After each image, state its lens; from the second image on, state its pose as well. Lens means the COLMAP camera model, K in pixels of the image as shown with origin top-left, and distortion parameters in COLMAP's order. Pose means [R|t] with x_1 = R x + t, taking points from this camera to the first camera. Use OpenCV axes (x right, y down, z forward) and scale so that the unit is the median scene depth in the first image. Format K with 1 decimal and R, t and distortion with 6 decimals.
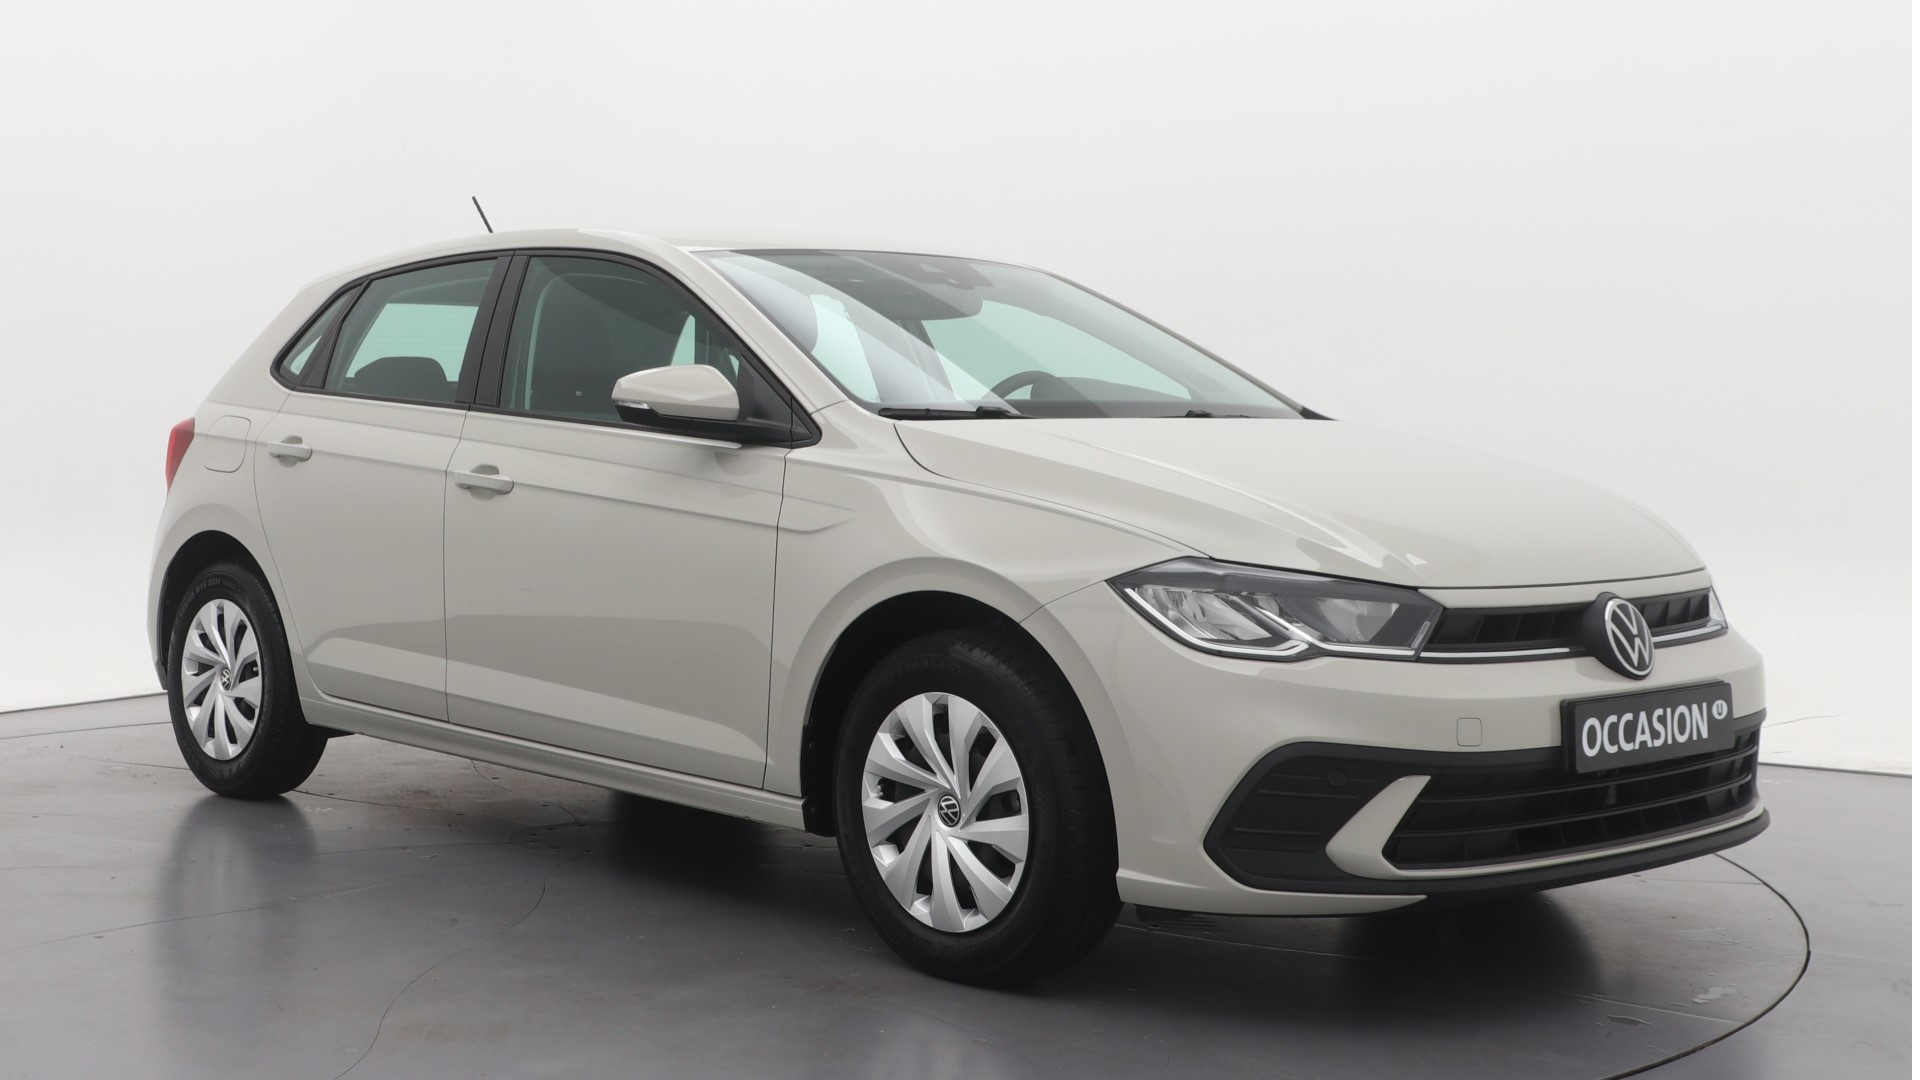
lens RADIAL K [[2488.2, 0, 960.0], [0, 2488.2, 540.0], [0, 0, 1]] dist [-0.125048, -0.058876]
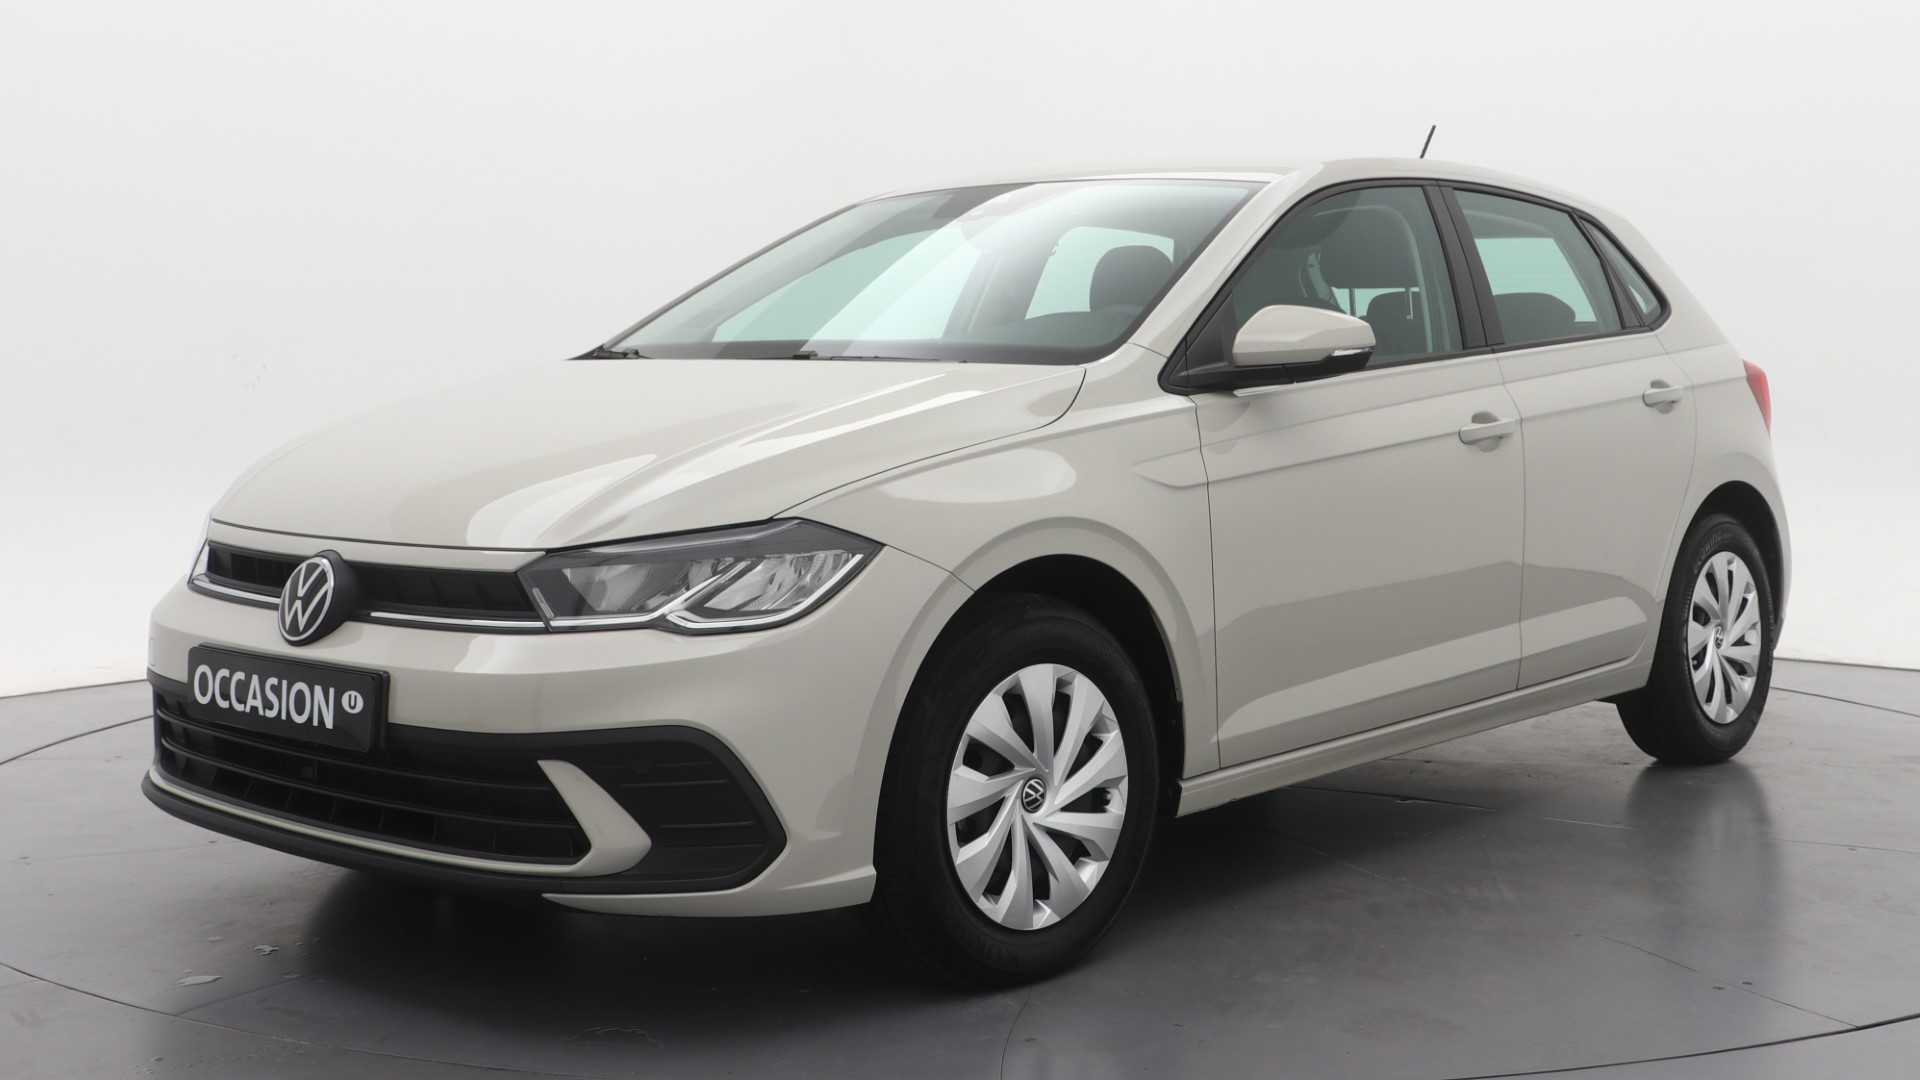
lens RADIAL K [[2488.2, 0, 960.0], [0, 2488.2, 540.0], [0, 0, 1]] dist [-0.125048, -0.058876]
pose [[0.064046, 0.065368, -0.995804, 1.205039], [-0.043978, 0.997068, 0.062622, -0.050446], [0.996977, 0.039783, 0.066733, 1.190317]]
